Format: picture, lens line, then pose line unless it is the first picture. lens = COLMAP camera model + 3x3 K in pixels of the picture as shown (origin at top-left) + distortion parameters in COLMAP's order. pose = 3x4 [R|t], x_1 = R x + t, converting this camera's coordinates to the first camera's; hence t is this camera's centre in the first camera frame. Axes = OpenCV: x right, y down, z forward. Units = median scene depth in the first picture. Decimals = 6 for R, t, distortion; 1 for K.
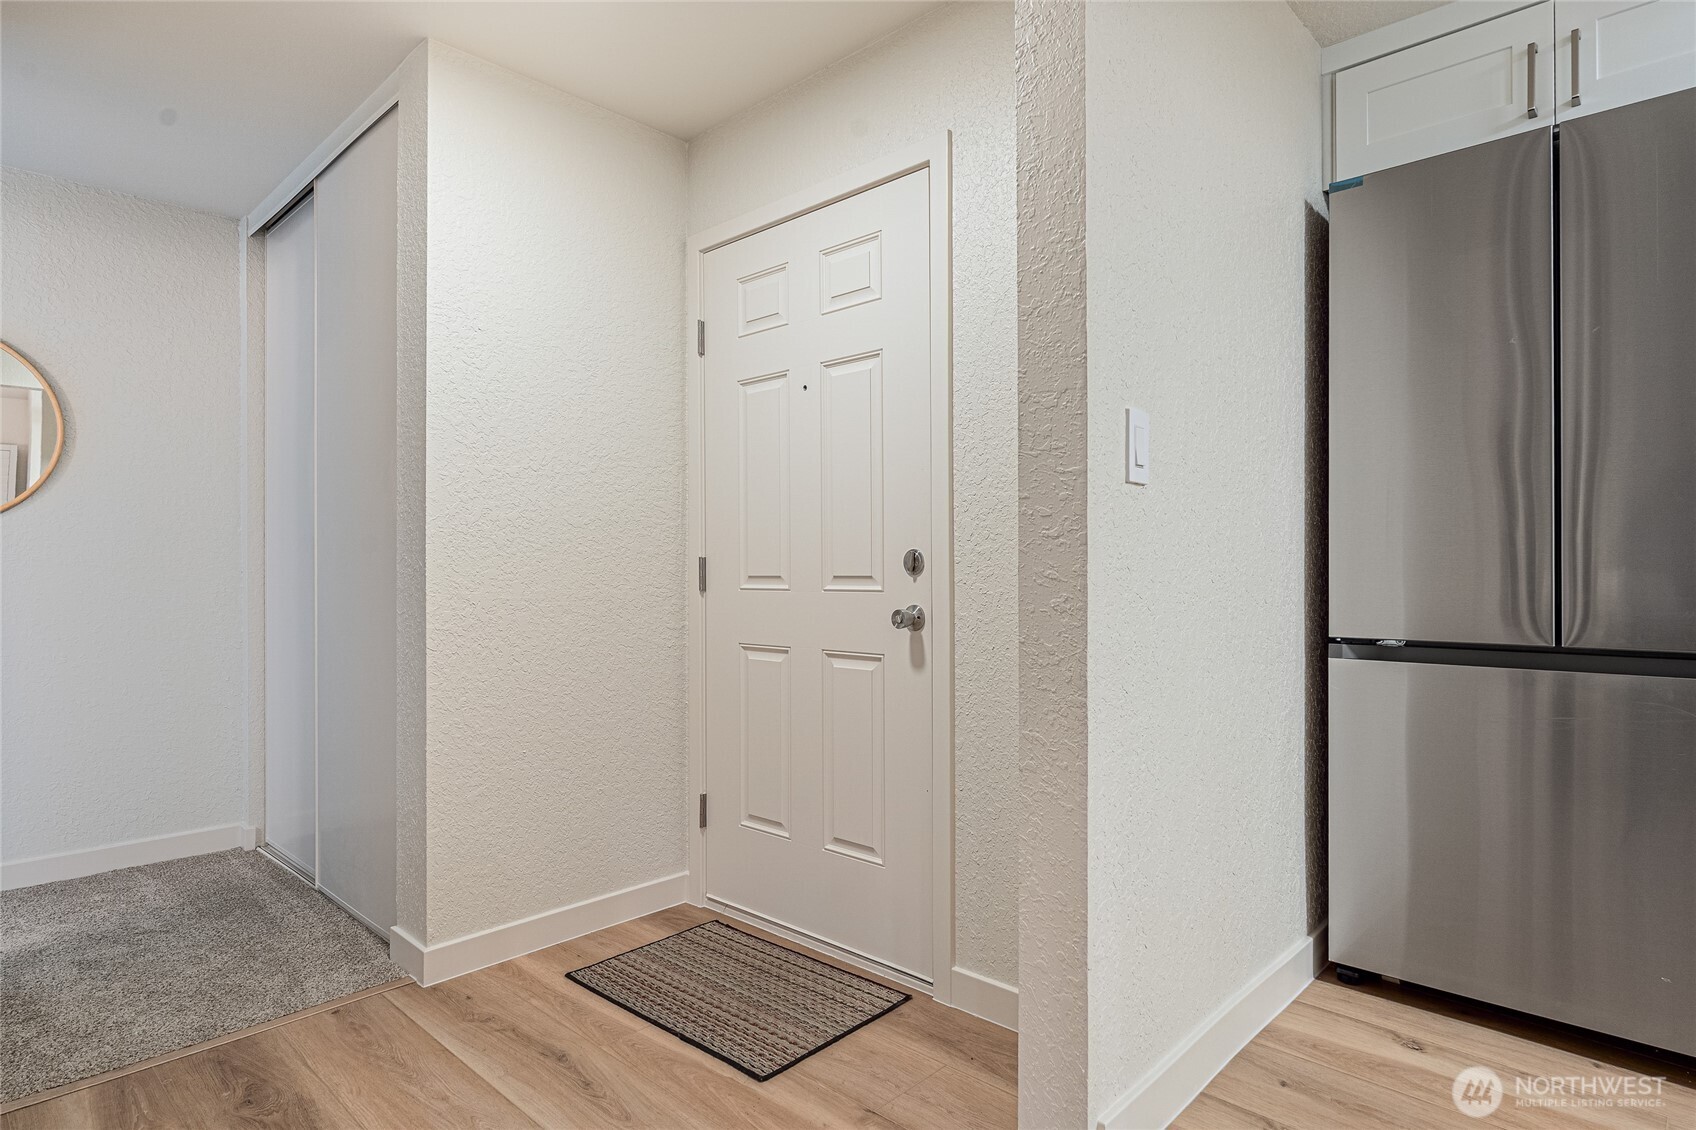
lens RADIAL K [[928.6, 0, 842.9], [0, 928.6, 562.6], [0, 0, 1]] dist [0.005940, -0.000837]
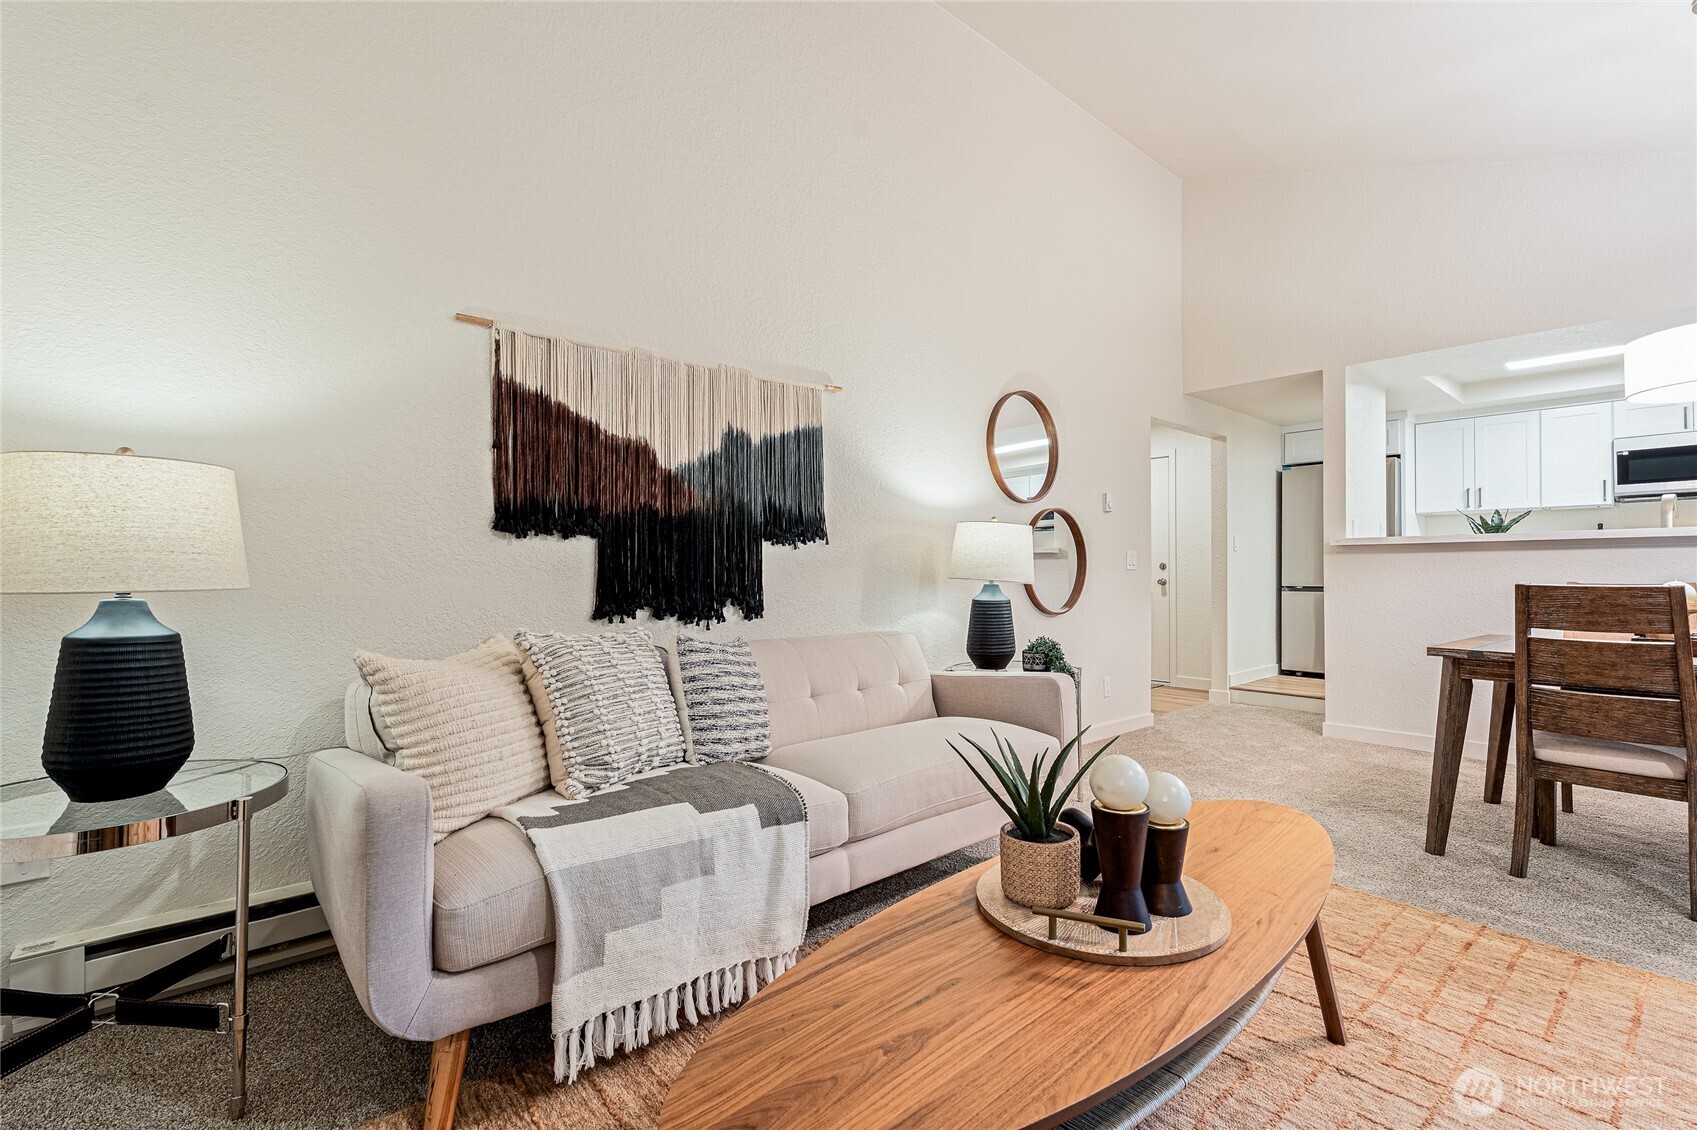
lens RADIAL K [[759.7, 0, 847.6], [0, 759.7, 568.1], [0, 0, 1]] dist [-0.006585, 0.000414]
pose [[0.996520, 0.005656, -0.083158, -0.876888], [-0.005521, 0.999983, 0.001854, 0.008621], [0.083167, -0.001388, 0.996535, -1.978569]]
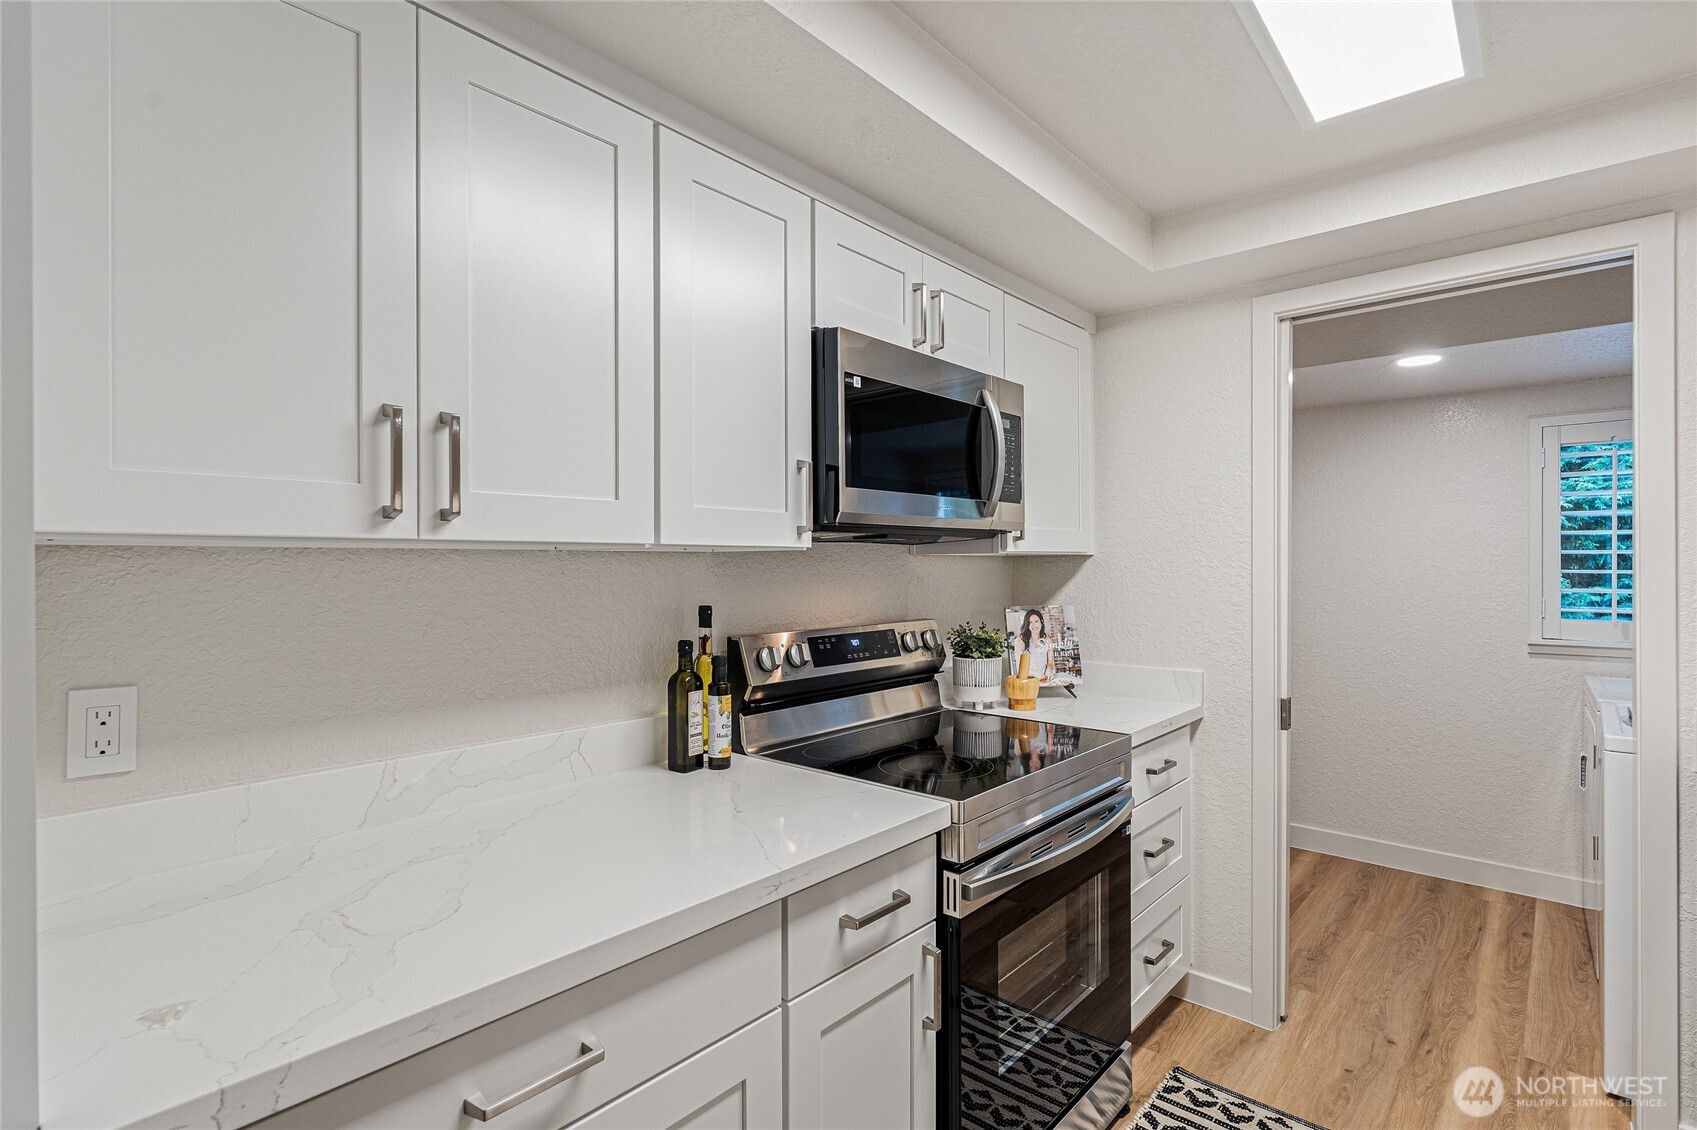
lens RADIAL K [[810.7, 0, 853.0], [0, 810.7, 564.8], [0, 0, 1]] dist [-0.000817, -0.000133]
pose [[-0.043446, 0.003219, 0.999051, 0.486523], [-0.005748, 0.999977, -0.003472, -0.171870], [-0.999039, -0.005894, -0.043426, 0.427380]]
